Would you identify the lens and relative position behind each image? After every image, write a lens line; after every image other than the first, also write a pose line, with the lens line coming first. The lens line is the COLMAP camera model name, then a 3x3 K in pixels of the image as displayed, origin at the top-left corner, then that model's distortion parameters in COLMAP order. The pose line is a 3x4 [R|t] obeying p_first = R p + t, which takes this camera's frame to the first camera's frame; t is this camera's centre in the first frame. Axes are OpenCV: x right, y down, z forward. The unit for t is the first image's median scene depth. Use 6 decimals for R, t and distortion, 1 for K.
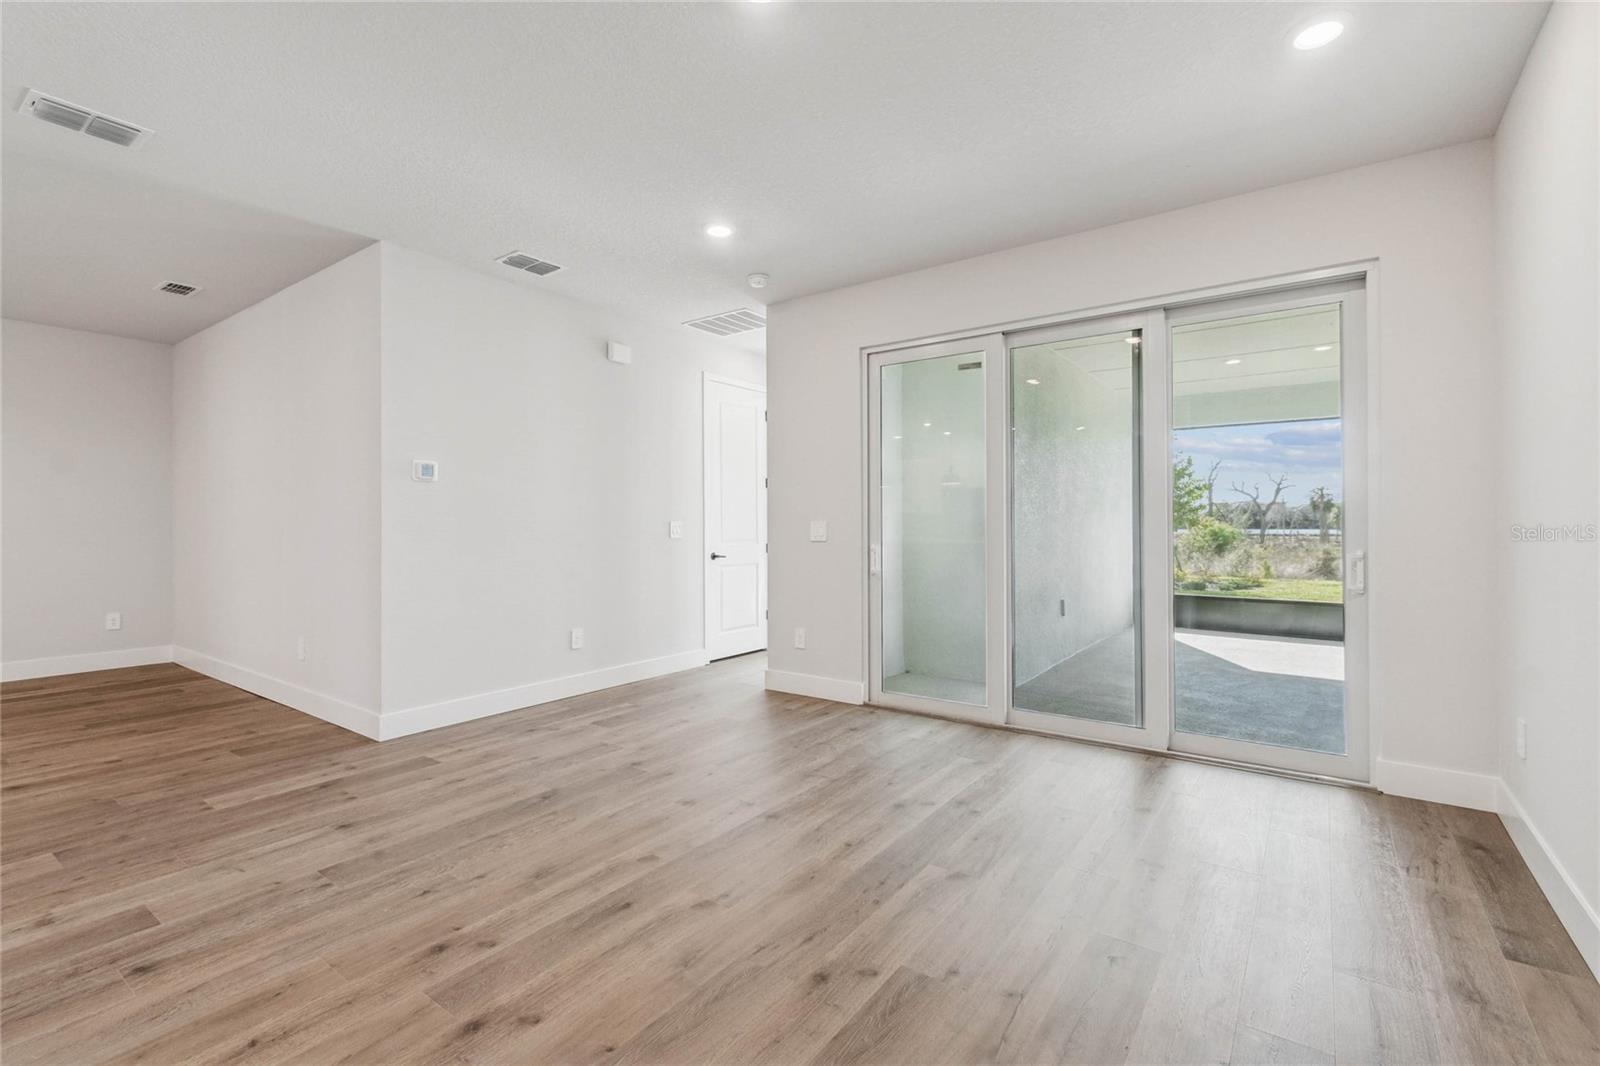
lens RADIAL K [[712.7, 0, 781.7], [0, 712.7, 529.6], [0, 0, 1]] dist [0.003044, -0.002234]
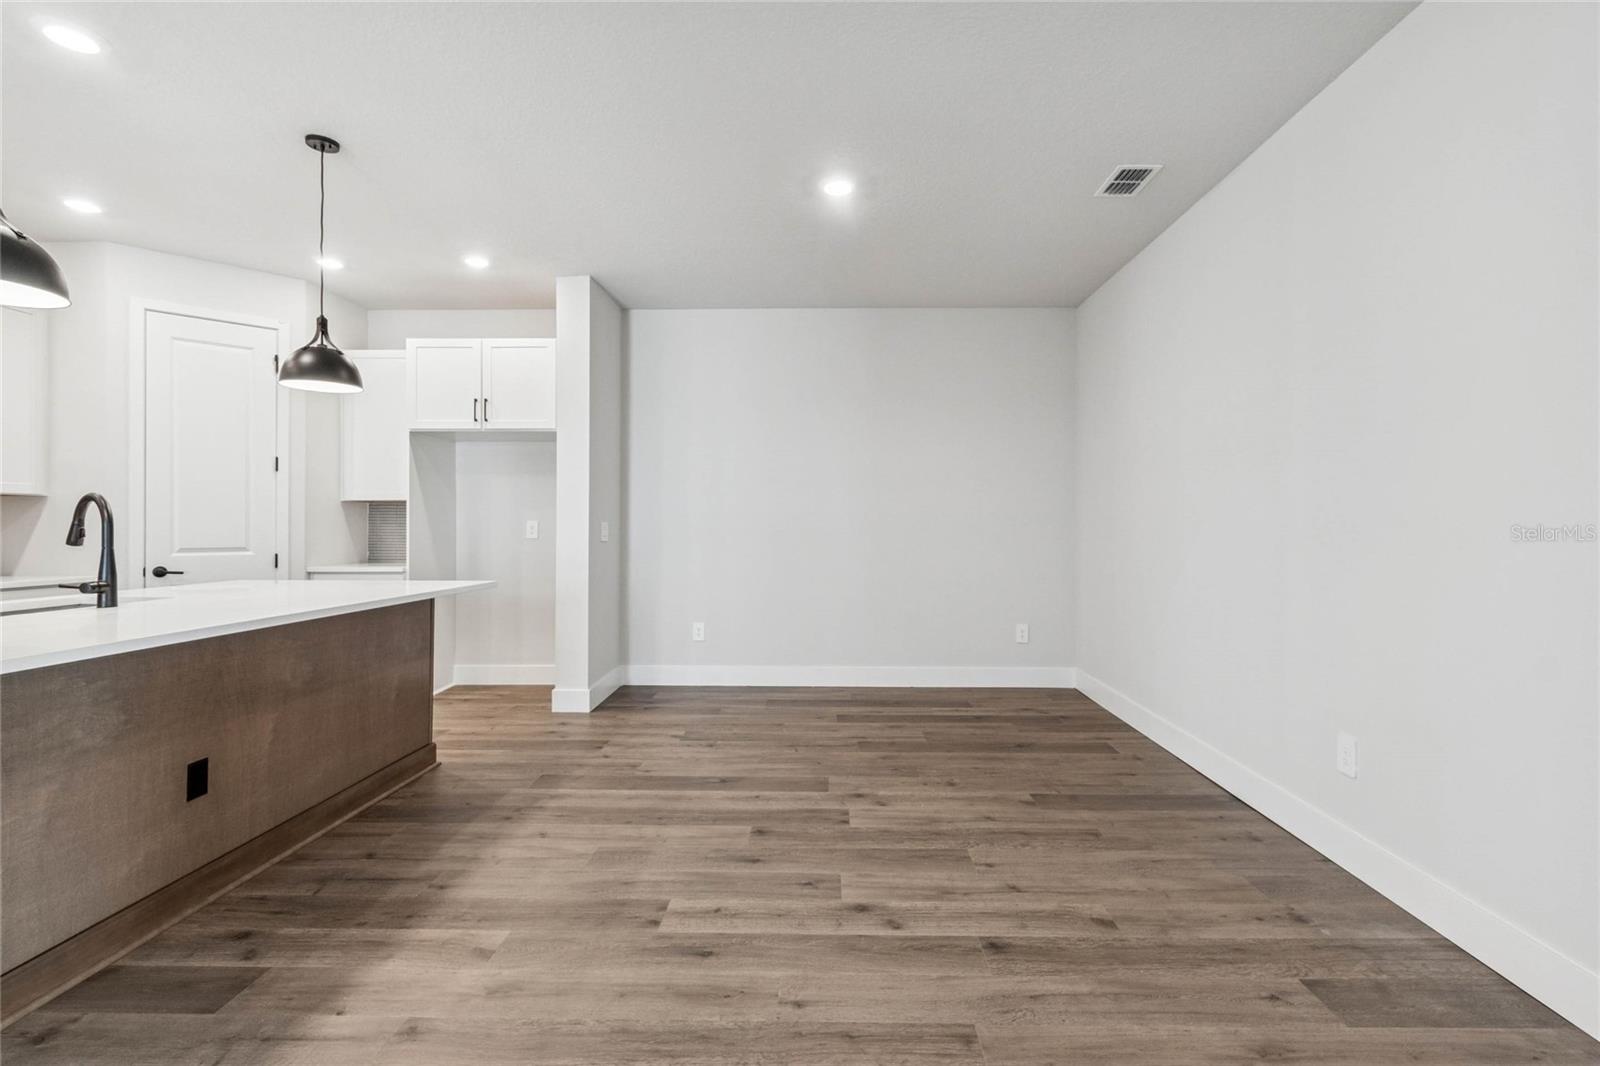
lens RADIAL K [[712.7, 0, 817.9], [0, 712.7, 528.3], [0, 0, 1]] dist [0.003044, -0.002234]
pose [[0.591622, 0.005656, -0.806196, -0.508914], [-0.009761, 0.999952, -0.000147, 0.000507], [0.806157, 0.007956, 0.591649, 0.388614]]
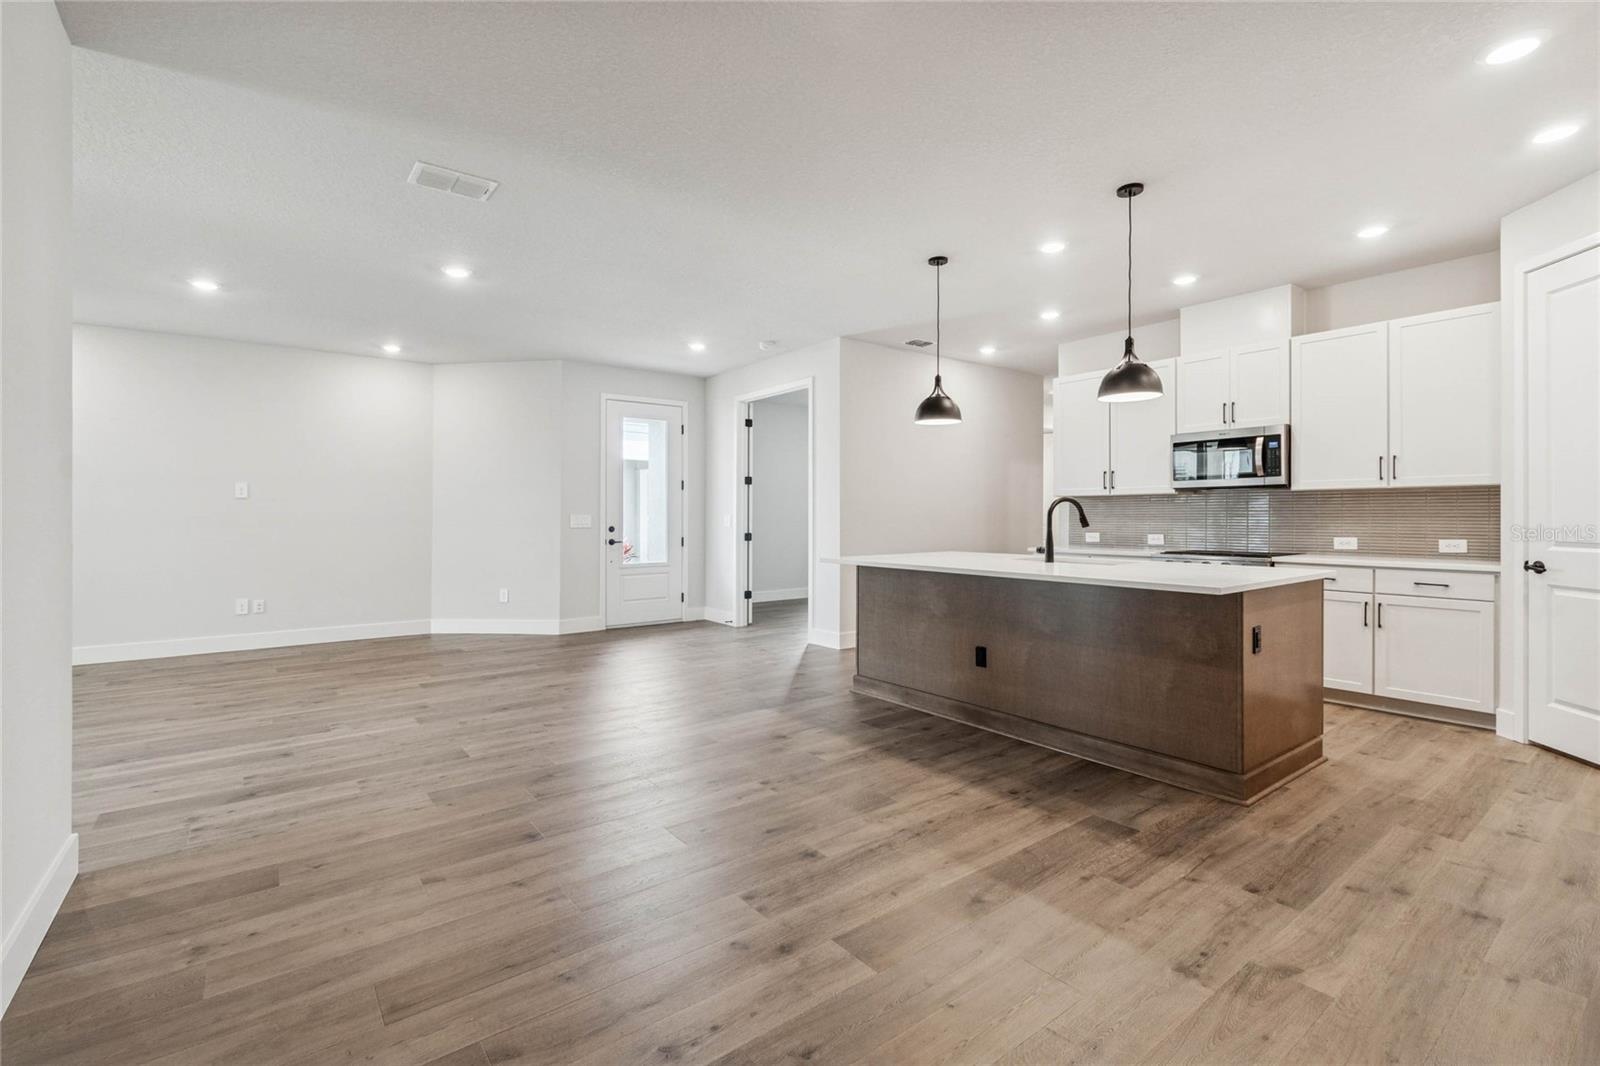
lens RADIAL K [[712.7, 0, 785.6], [0, 712.7, 517.1], [0, 0, 1]] dist [0.003044, -0.002234]
pose [[-0.958886, 0.006419, 0.283718, -1.207643], [0.008574, 0.999943, 0.006354, -0.003937], [-0.283661, 0.008525, -0.958887, 1.294155]]
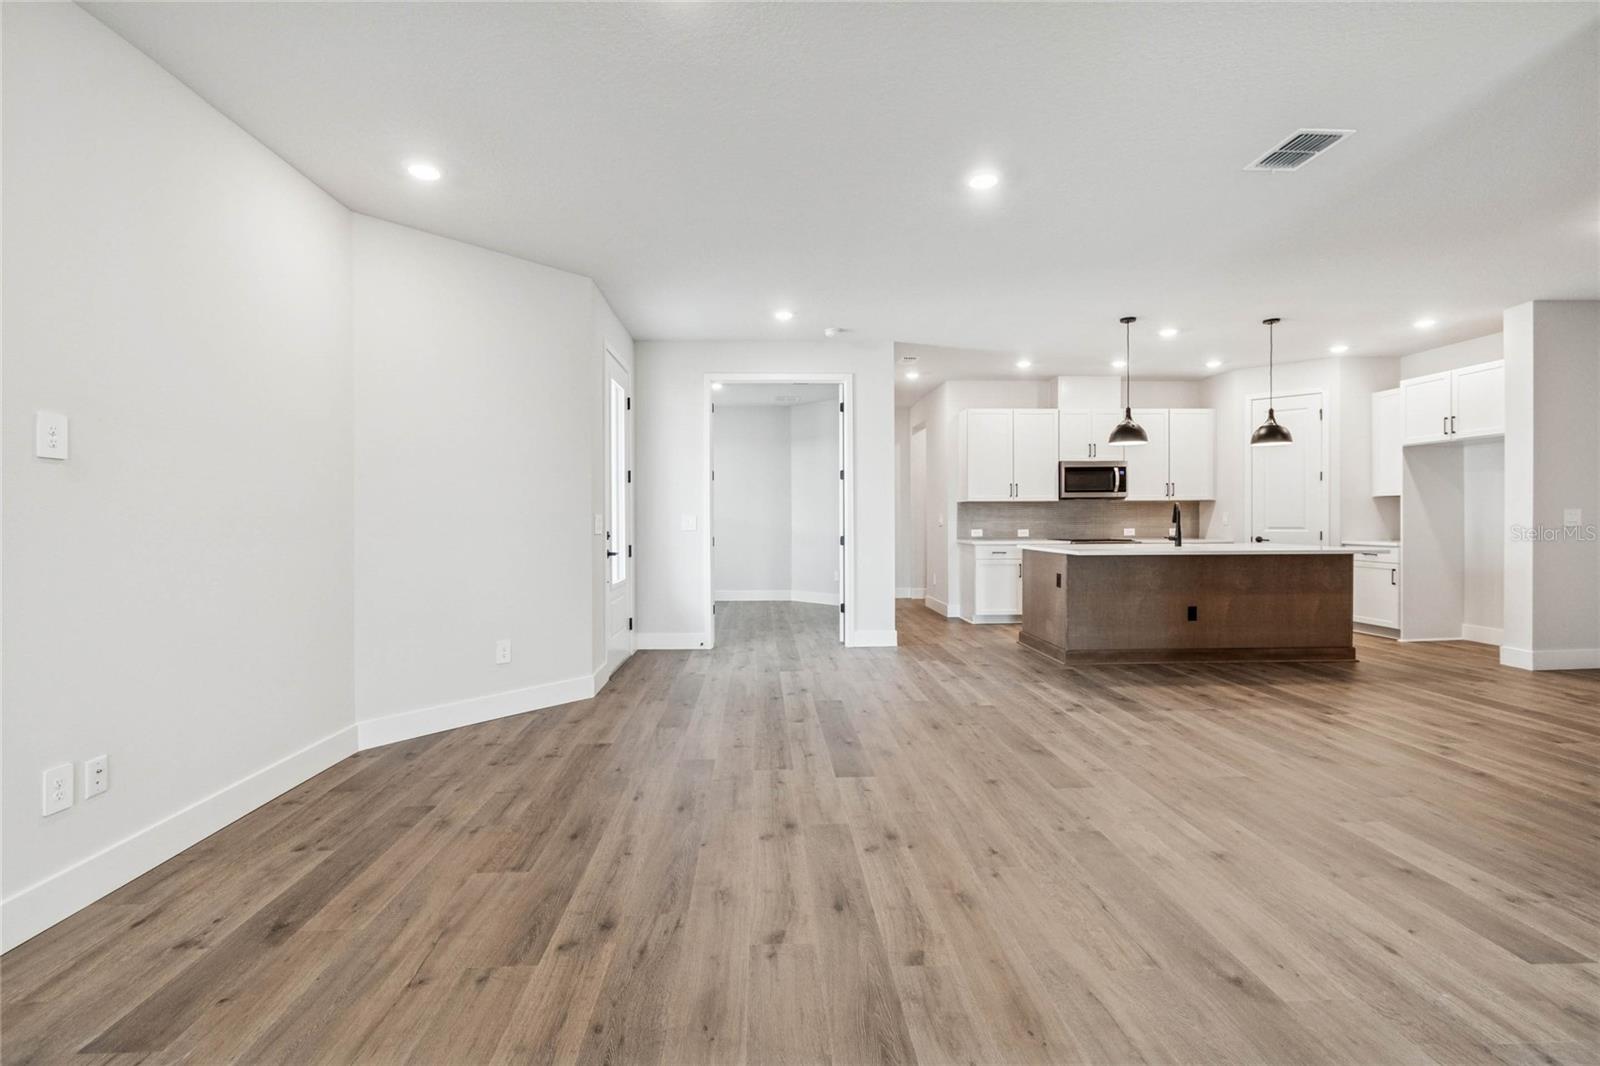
lens RADIAL K [[712.7, 0, 787.1], [0, 712.7, 523.8], [0, 0, 1]] dist [0.003044, -0.002234]
pose [[-0.776799, 0.013686, -0.629600, 0.230050], [0.003769, 0.999847, 0.017083, -0.006829], [0.629738, 0.010897, -0.776731, 0.887250]]
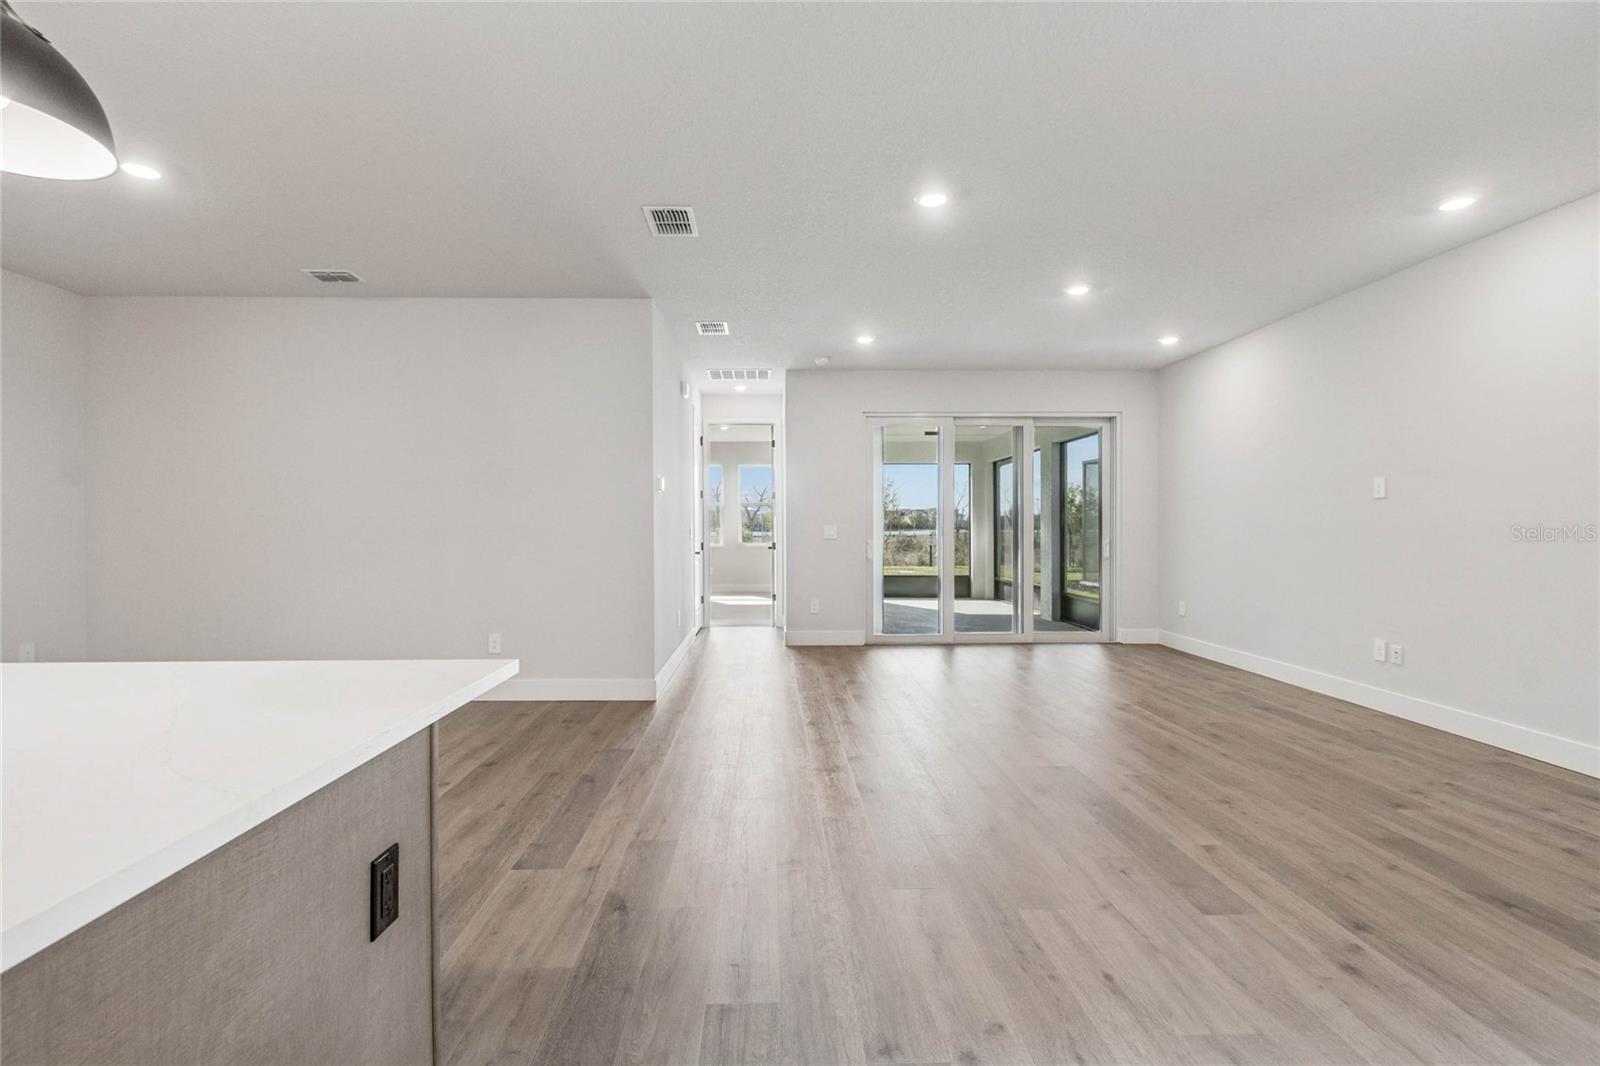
lens RADIAL K [[712.7, 0, 777.5], [0, 712.7, 535.2], [0, 0, 1]] dist [0.003044, -0.002234]
pose [[0.792558, -0.005719, 0.609770, -1.061355], [0.003888, 0.999983, 0.004325, 0.001908], [-0.609784, -0.001057, 0.792567, -0.112423]]
